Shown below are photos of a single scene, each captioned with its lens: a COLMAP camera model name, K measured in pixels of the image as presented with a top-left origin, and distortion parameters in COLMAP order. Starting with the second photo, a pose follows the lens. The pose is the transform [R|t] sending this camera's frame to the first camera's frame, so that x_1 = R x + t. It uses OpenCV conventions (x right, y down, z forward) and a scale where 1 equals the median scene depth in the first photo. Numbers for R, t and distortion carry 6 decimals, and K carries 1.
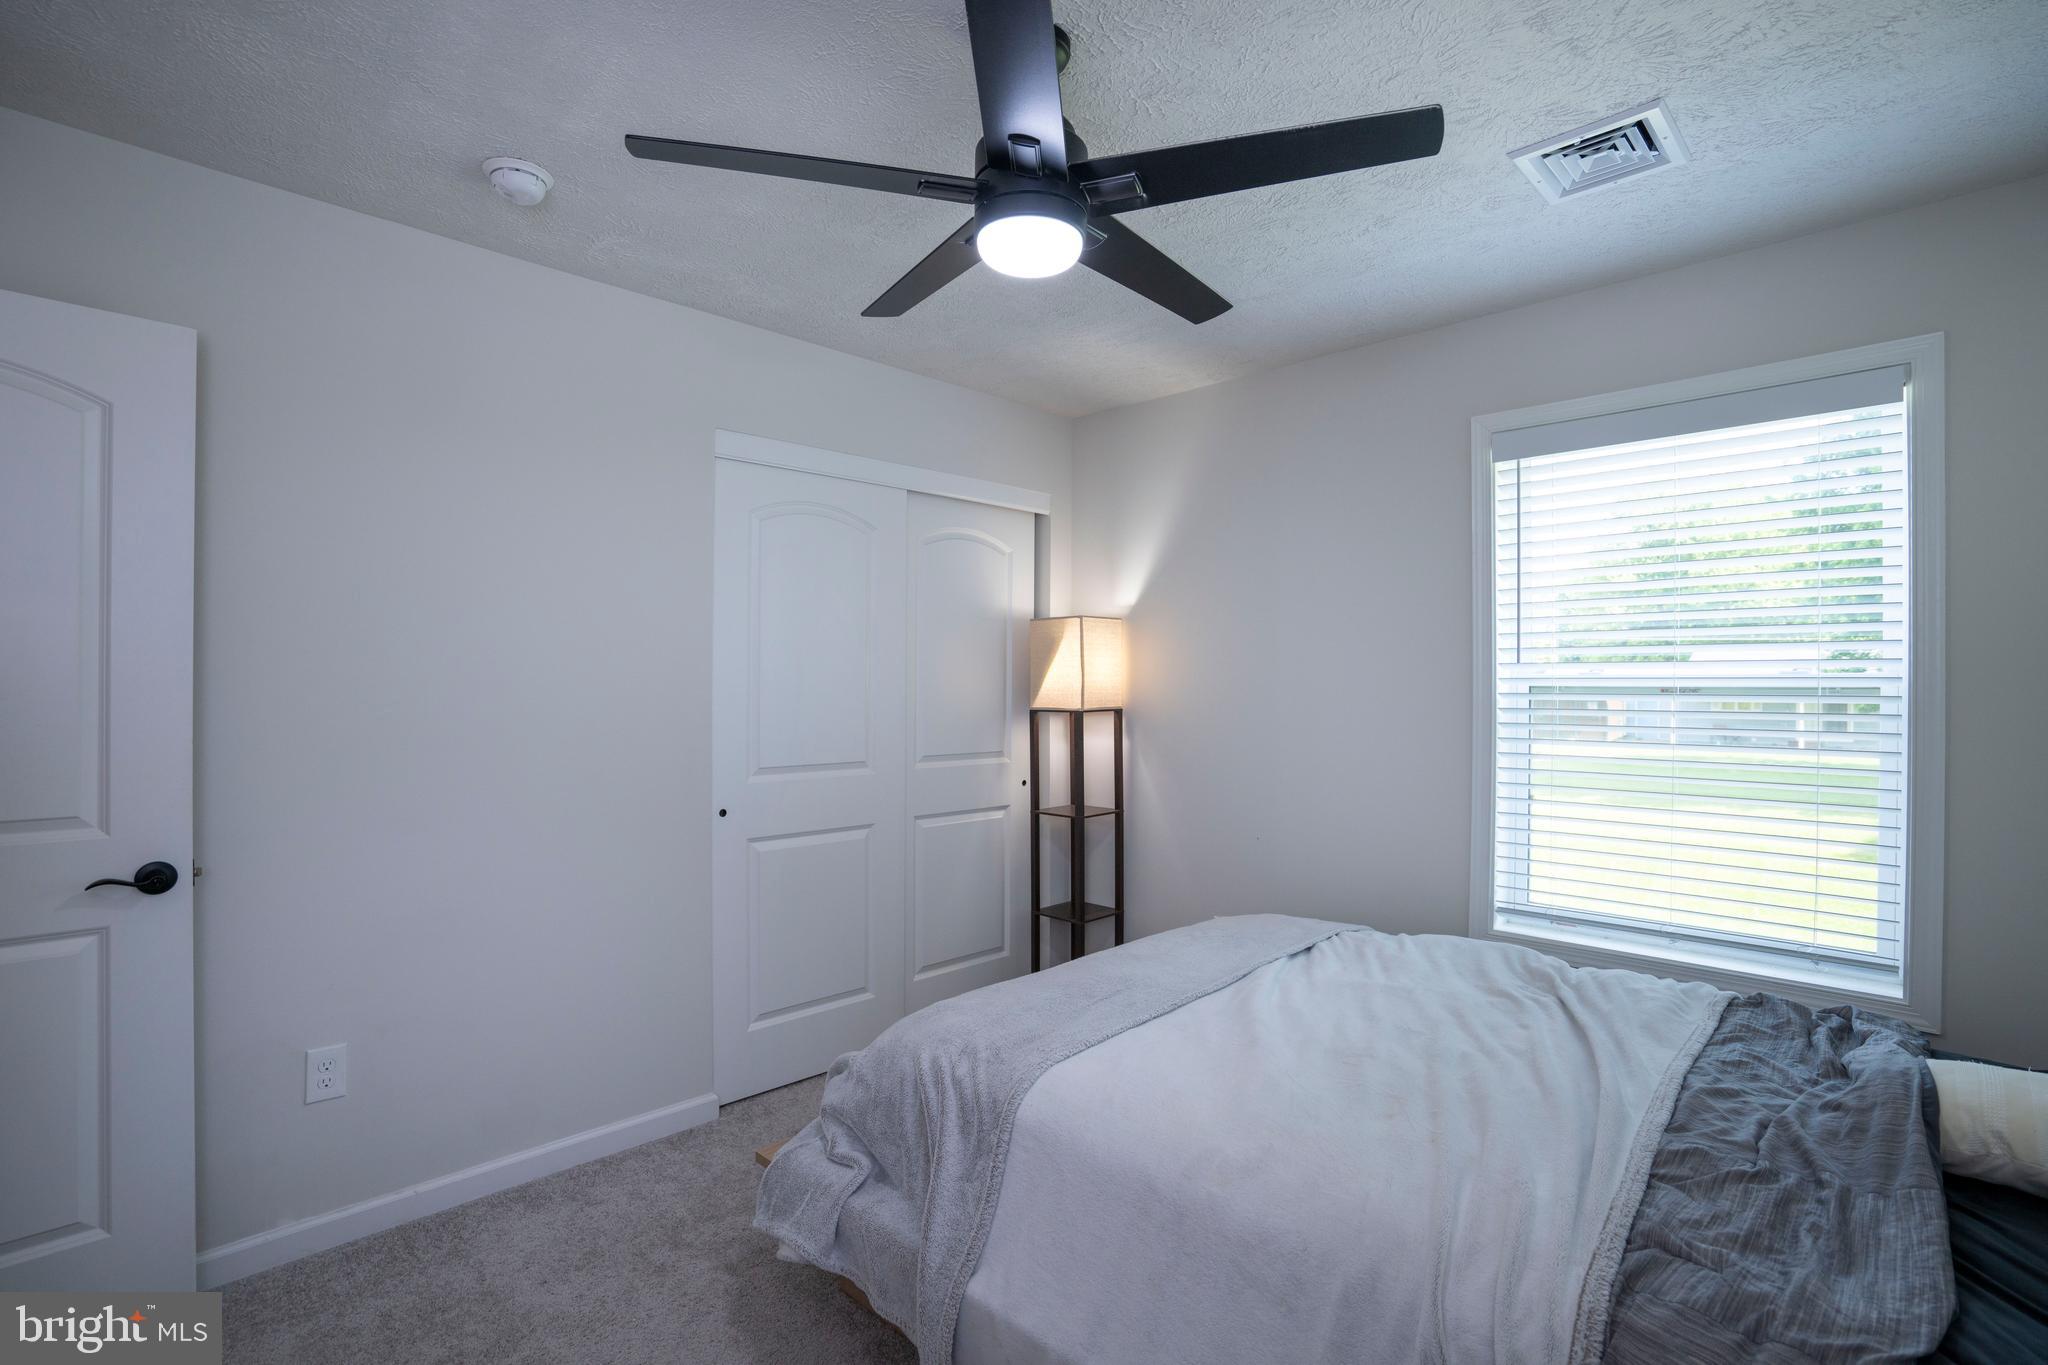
lens RADIAL K [[949.4, 0, 1035.3], [0, 949.4, 678.9], [0, 0, 1]] dist [-0.055313, 0.019492]
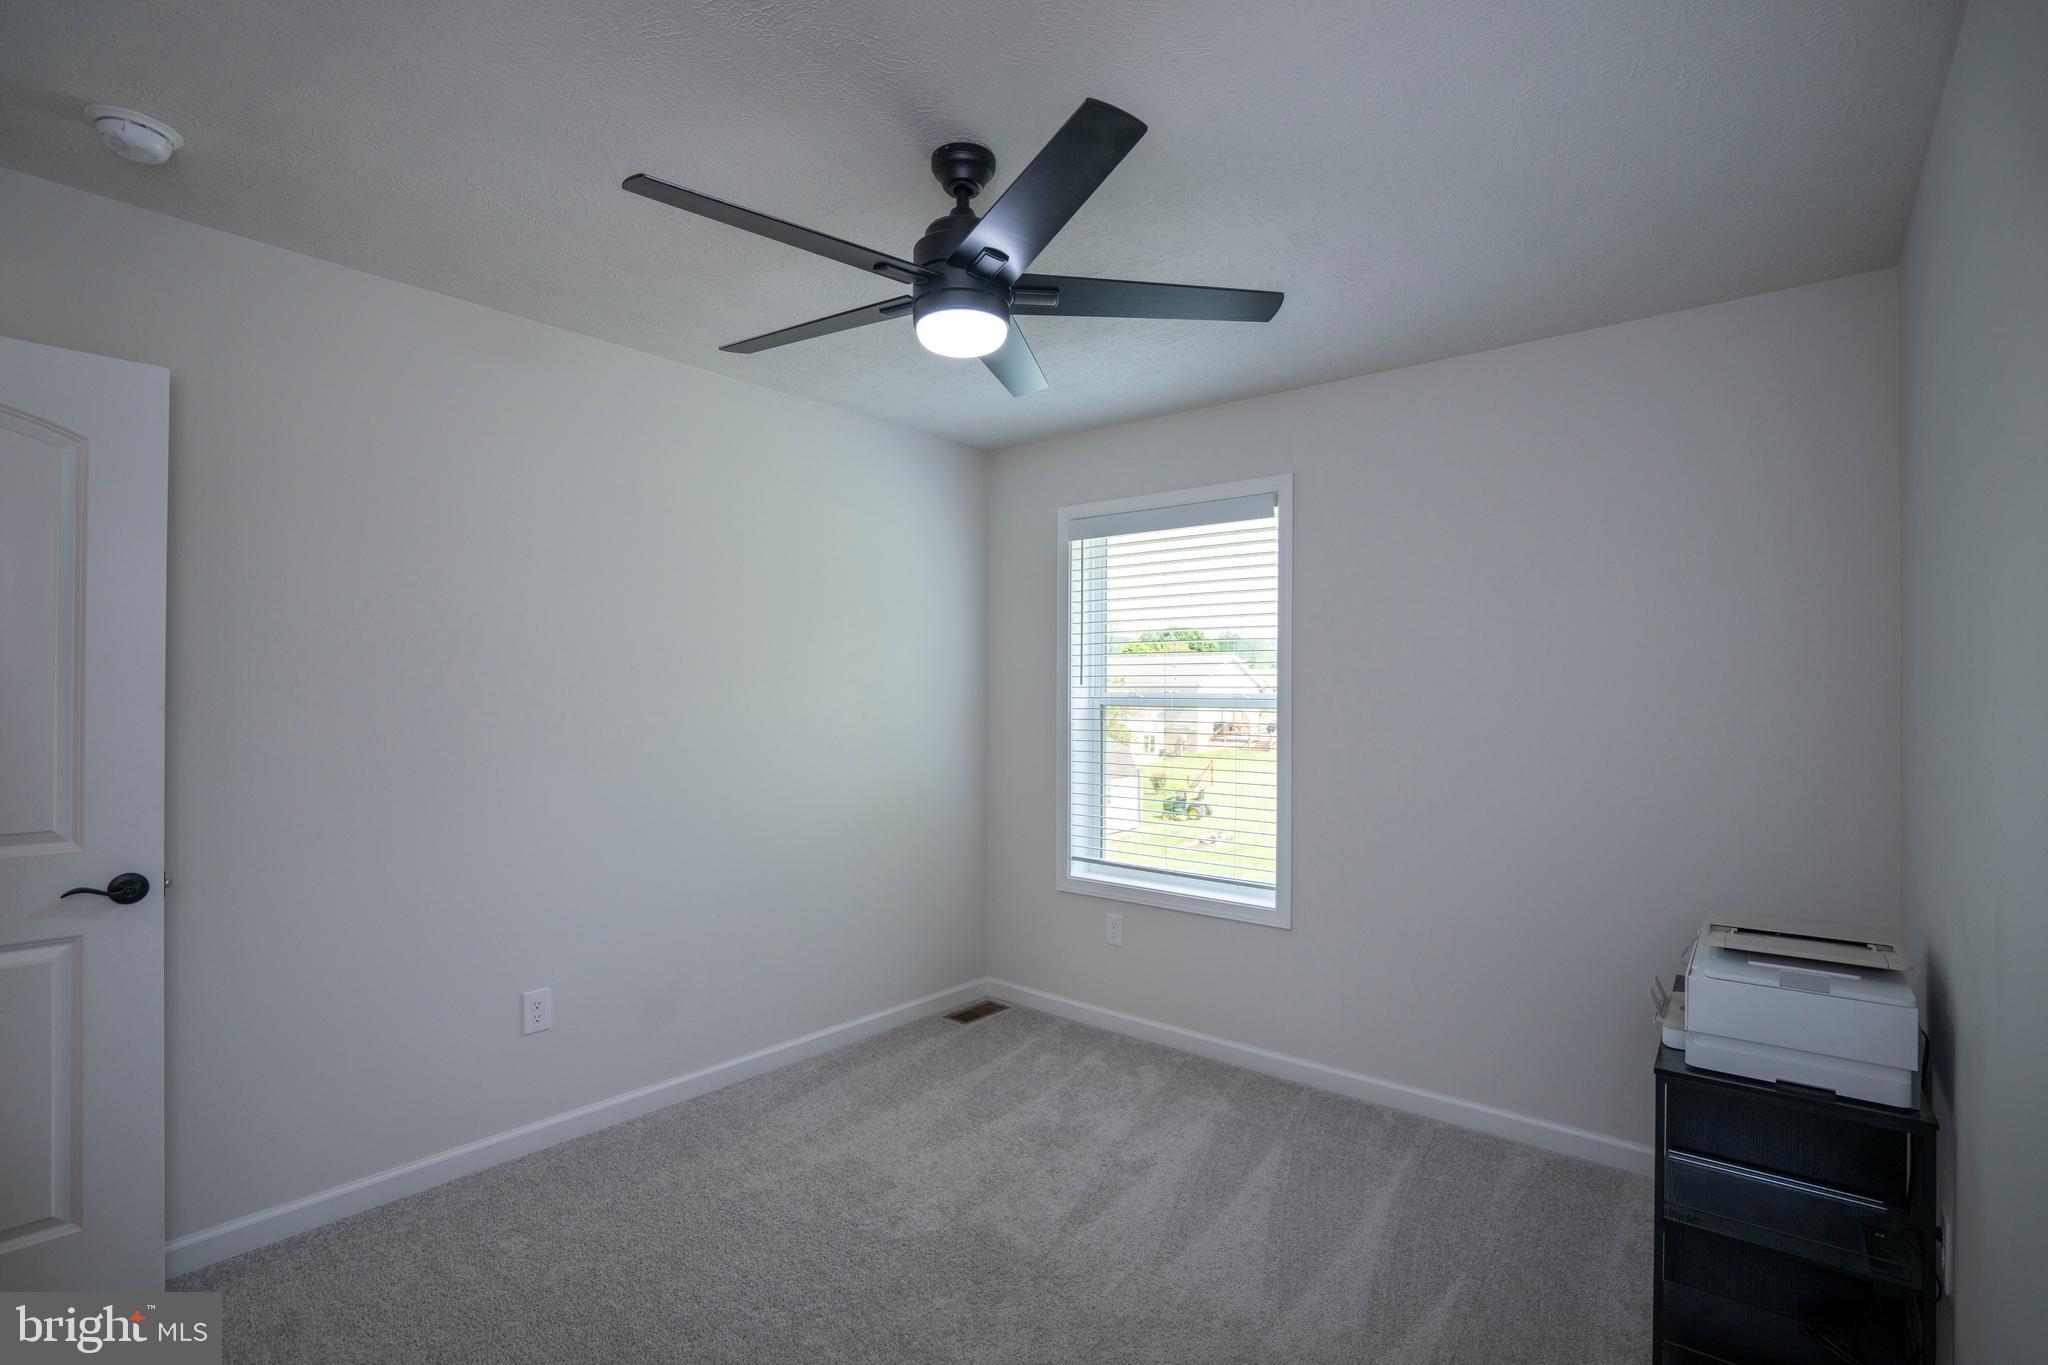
lens RADIAL K [[949.4, 0, 1035.8], [0, 949.4, 688.9], [0, 0, 1]] dist [-0.055313, 0.019492]
pose [[0.999859, -0.000702, 0.016785, 0.072140], [0.000838, 0.999967, -0.008141, -0.000408], [-0.016779, 0.008154, 0.999826, -0.078777]]
